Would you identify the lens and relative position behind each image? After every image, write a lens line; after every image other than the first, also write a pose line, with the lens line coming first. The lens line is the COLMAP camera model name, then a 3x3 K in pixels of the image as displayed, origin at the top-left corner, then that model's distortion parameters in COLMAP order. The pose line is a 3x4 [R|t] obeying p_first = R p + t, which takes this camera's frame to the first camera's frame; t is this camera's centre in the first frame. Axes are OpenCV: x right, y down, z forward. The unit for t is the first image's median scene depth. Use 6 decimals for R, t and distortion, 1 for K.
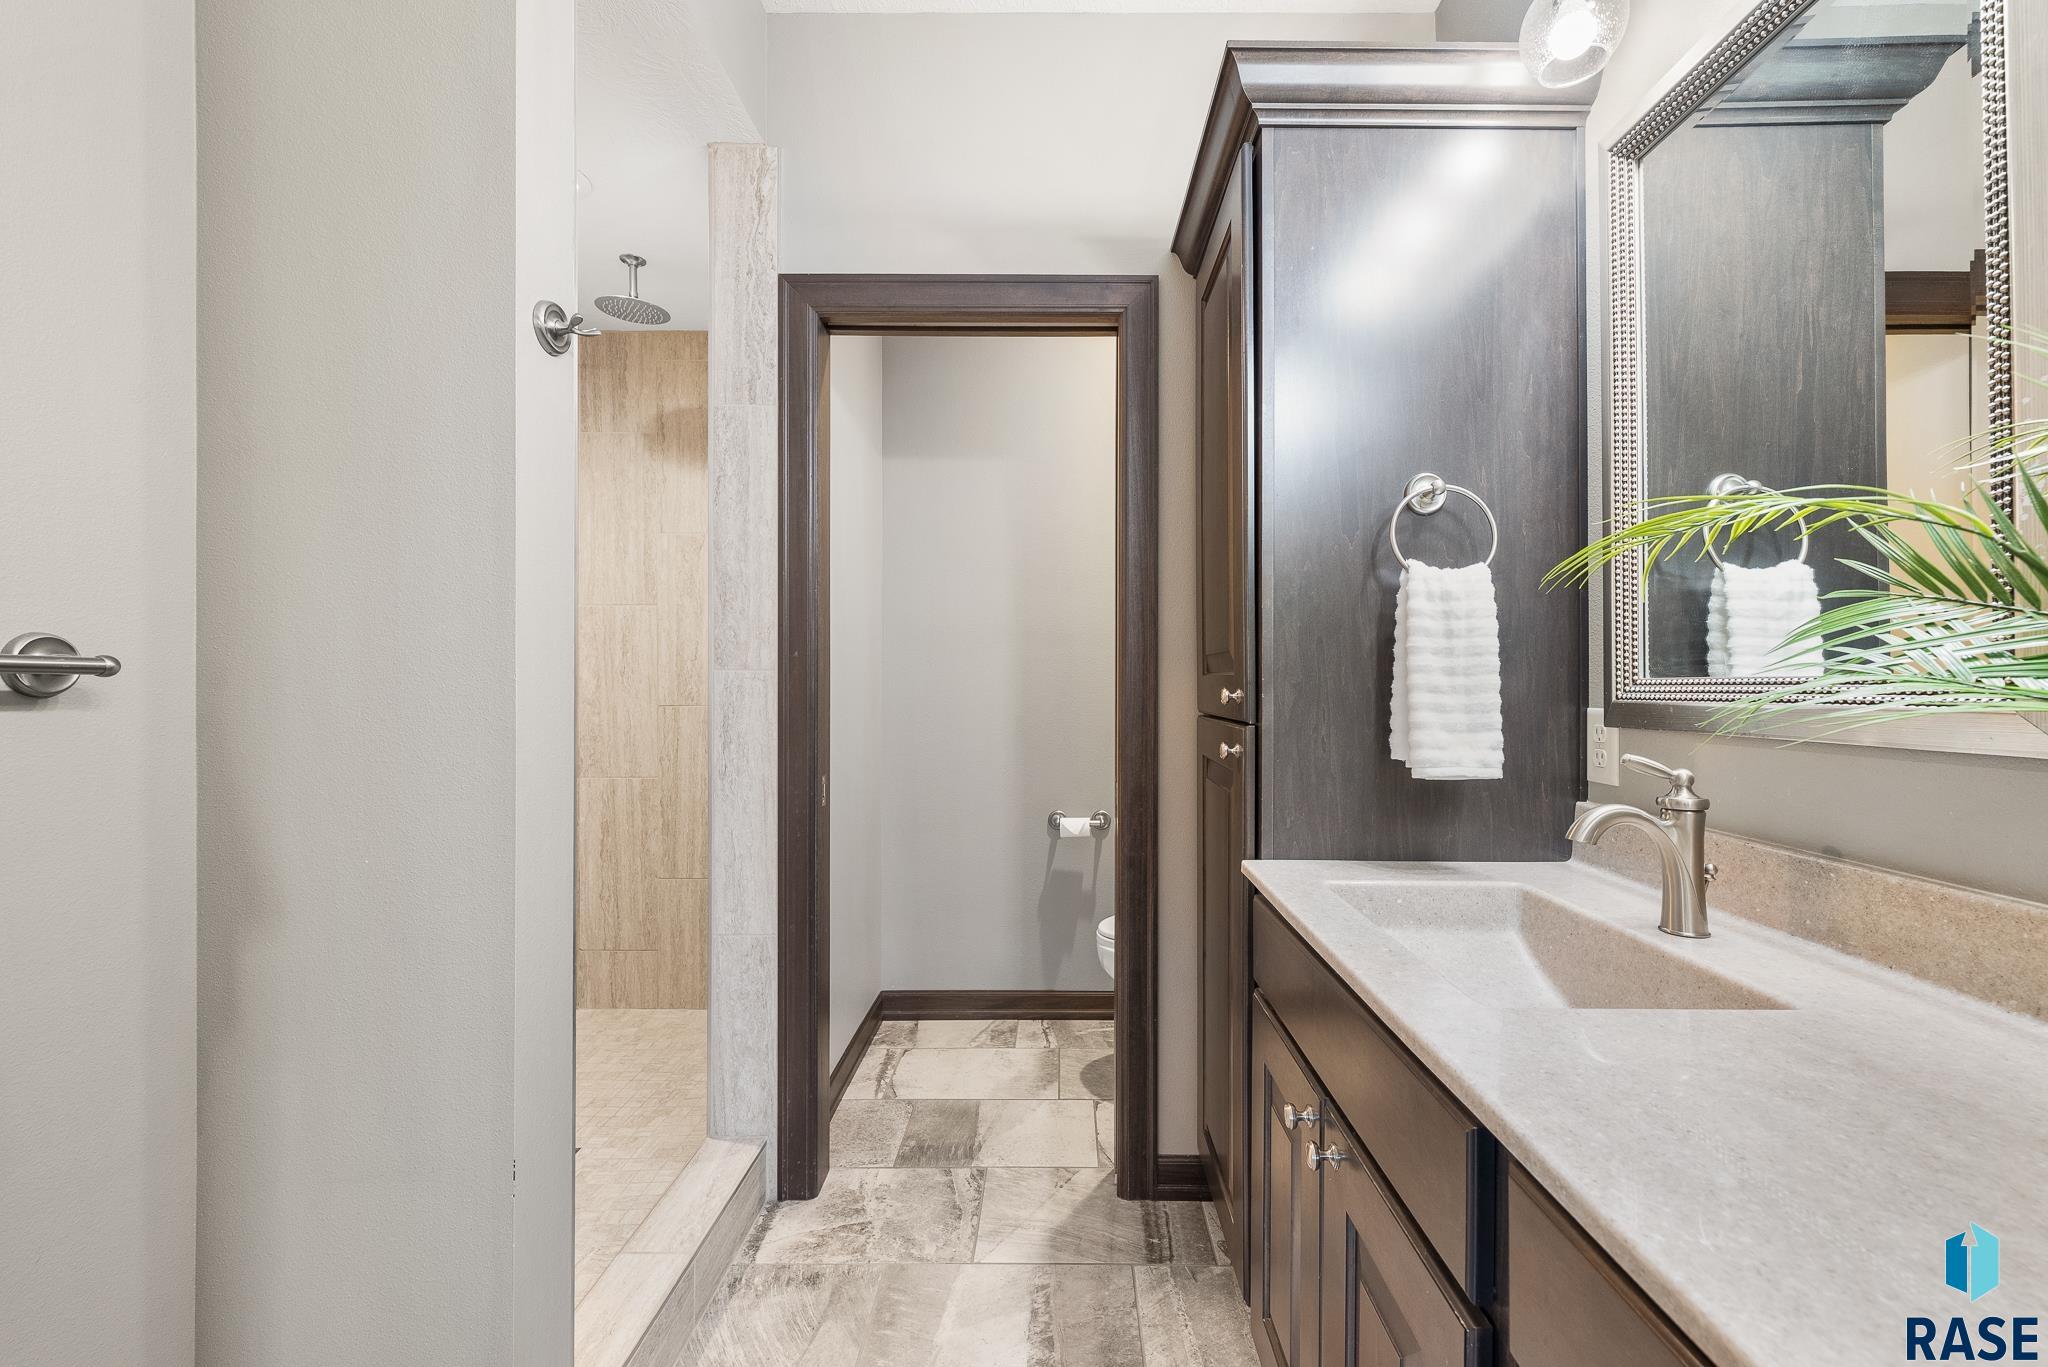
lens RADIAL K [[856.9, 0, 1035.8], [0, 856.9, 680.0], [0, 0, 1]] dist [-0.001237, -0.000519]
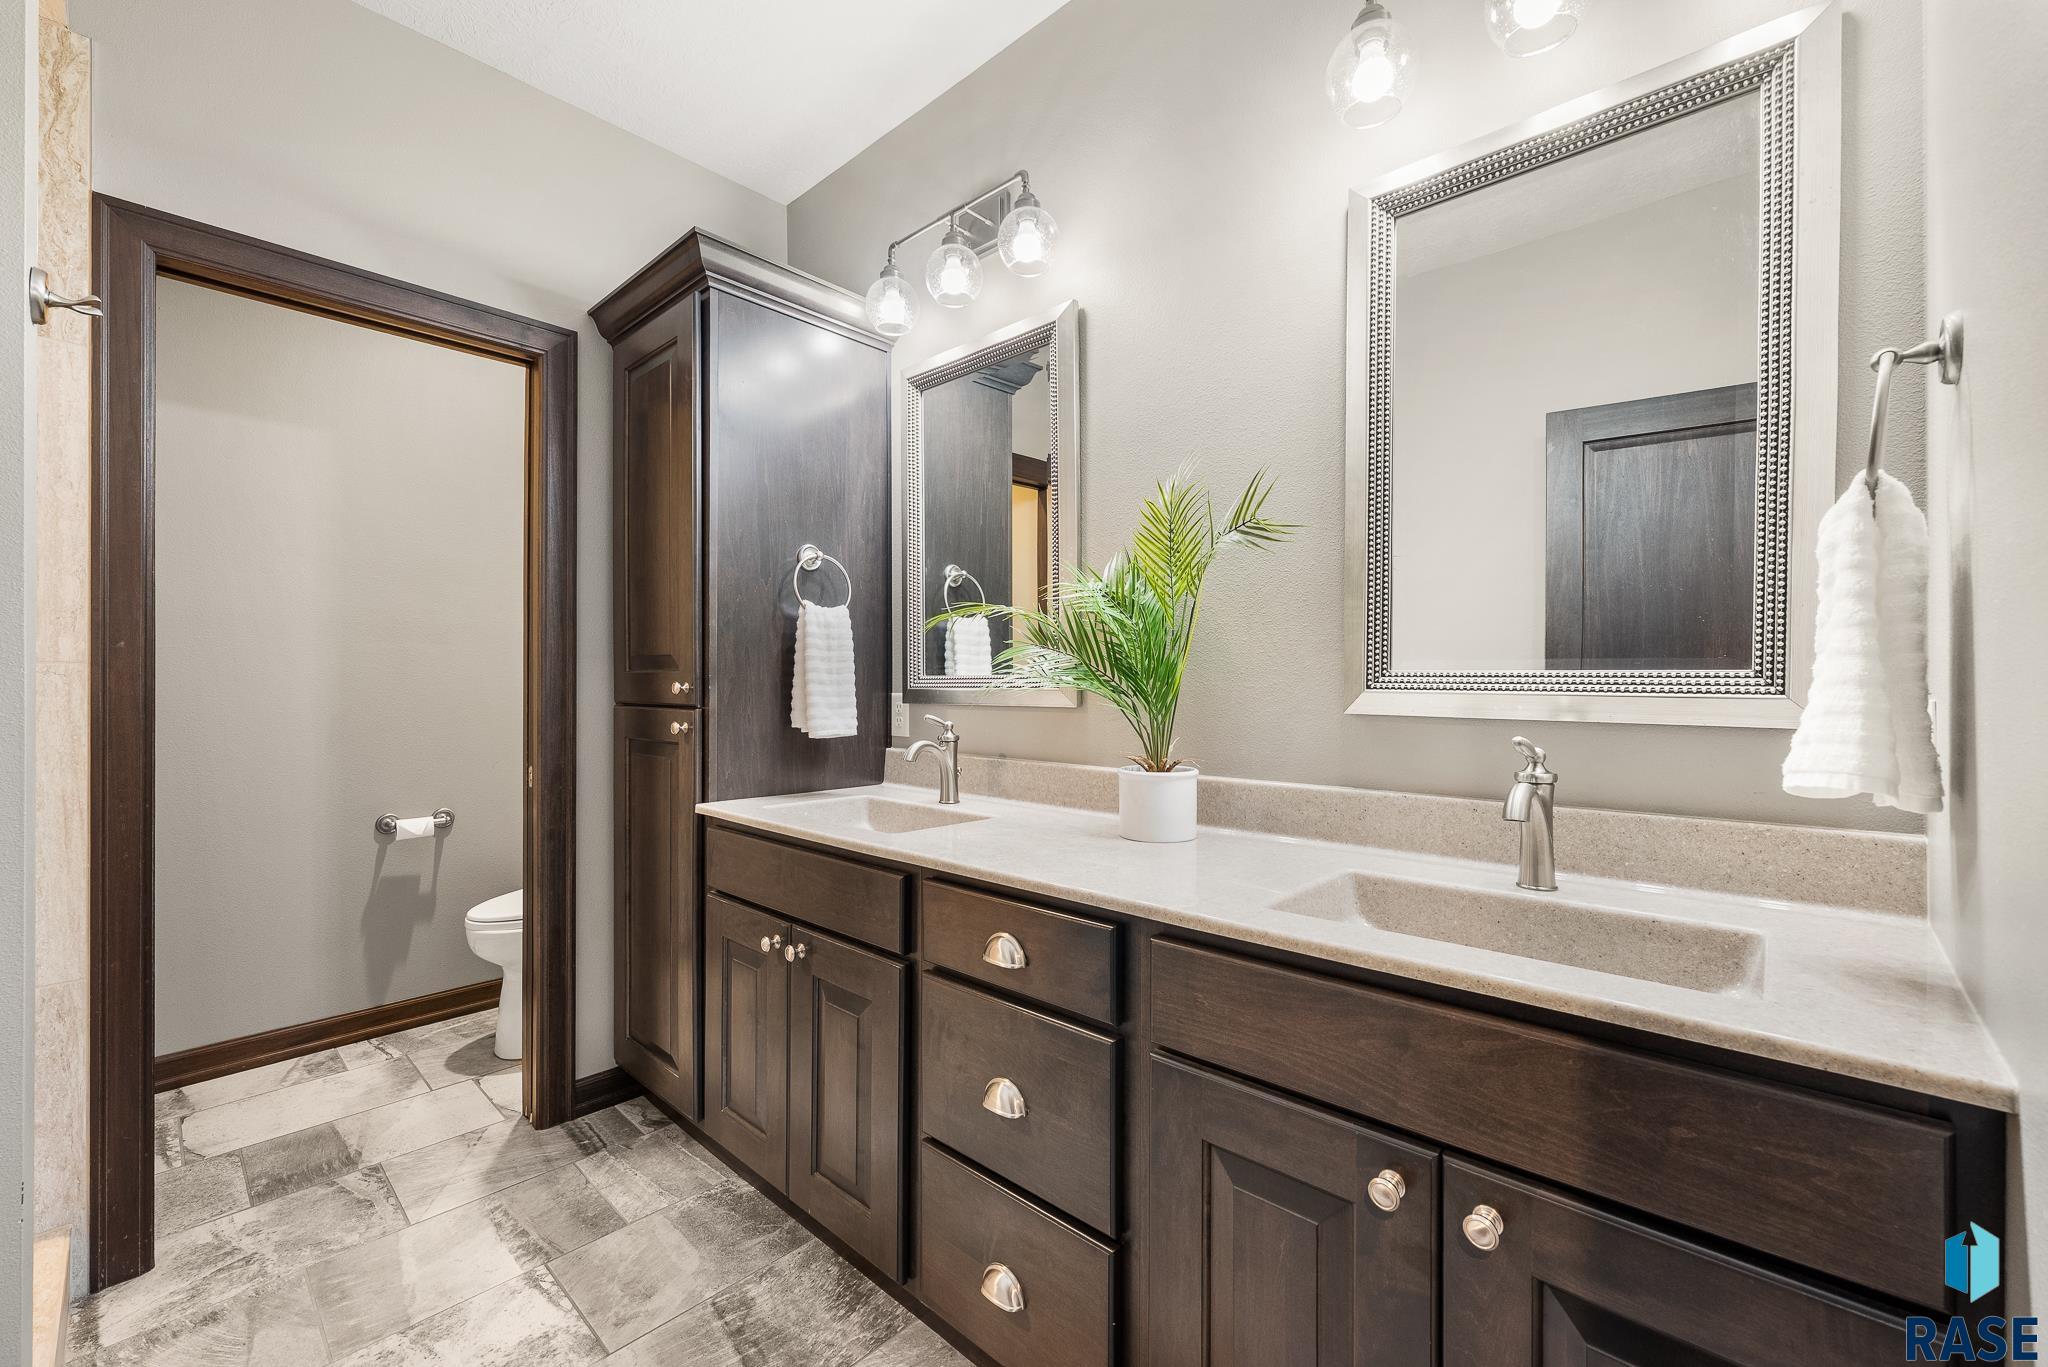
lens RADIAL K [[856.9, 0, 1035.8], [0, 856.9, 680.0], [0, 0, 1]] dist [-0.001237, -0.000519]
pose [[0.667569, -0.000278, 0.744548, -0.424539], [-0.002198, 0.999995, 0.002344, 0.001532], [-0.744545, -0.003201, 0.667565, -0.346219]]
